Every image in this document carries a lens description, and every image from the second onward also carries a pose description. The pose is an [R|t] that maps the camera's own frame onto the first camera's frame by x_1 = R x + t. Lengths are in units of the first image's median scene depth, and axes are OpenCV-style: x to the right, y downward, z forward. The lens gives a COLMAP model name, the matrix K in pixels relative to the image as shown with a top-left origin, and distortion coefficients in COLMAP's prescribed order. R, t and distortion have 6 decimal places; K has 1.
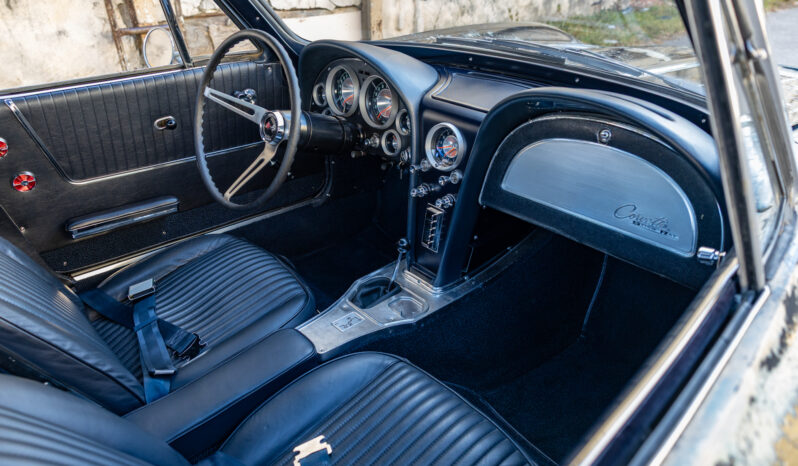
lens RADIAL K [[535.0, 0, 394.8], [0, 535.0, 233.7], [0, 0, 1]] dist [0.010088, 0.003057]
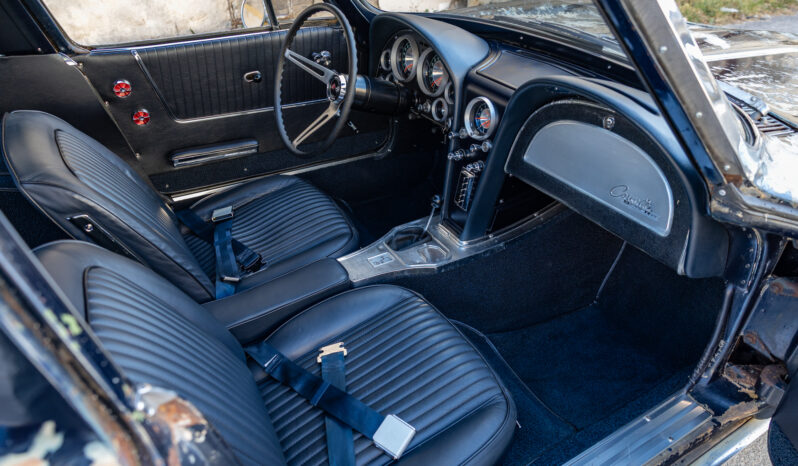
lens RADIAL K [[535.0, 0, 395.1], [0, 535.0, 233.9], [0, 0, 1]] dist [0.010088, 0.003057]
pose [[0.981718, 0.118774, -0.148735, 0.106388], [-0.106298, 0.990323, 0.089221, -0.001898], [0.157893, -0.071780, 0.984844, -0.152415]]
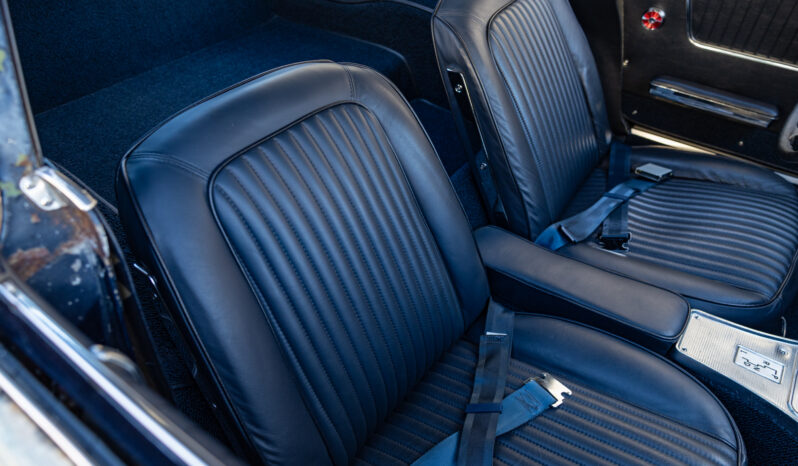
lens RADIAL K [[535.0, 0, 394.7], [0, 535.0, 234.1], [0, 0, 1]] dist [0.010088, 0.003057]
pose [[0.212184, 0.647533, -0.731901, 0.201374], [-0.469811, 0.724317, 0.504621, -0.082961], [0.856887, 0.236783, 0.457907, 0.216462]]
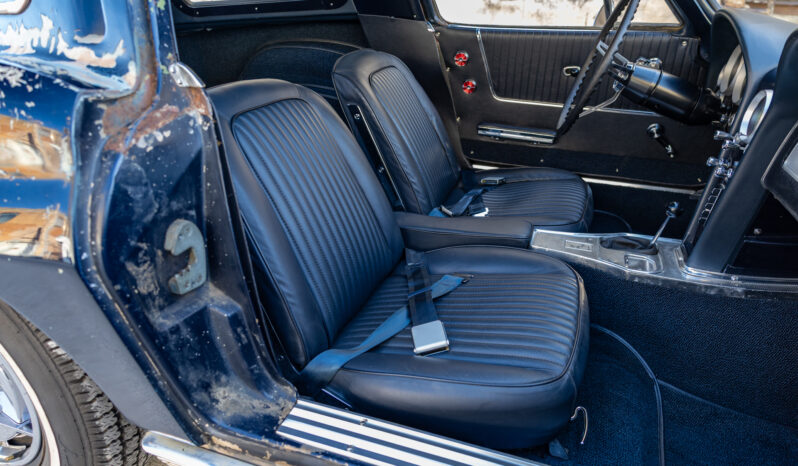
lens RADIAL K [[535.0, 0, 393.5], [0, 535.0, 230.9], [0, 0, 1]] dist [0.010088, 0.003057]
pose [[0.483591, 0.369780, -0.793349, 0.547592], [-0.432095, 0.889093, 0.151020, 0.126605], [0.761205, 0.269771, 0.589737, 0.053656]]
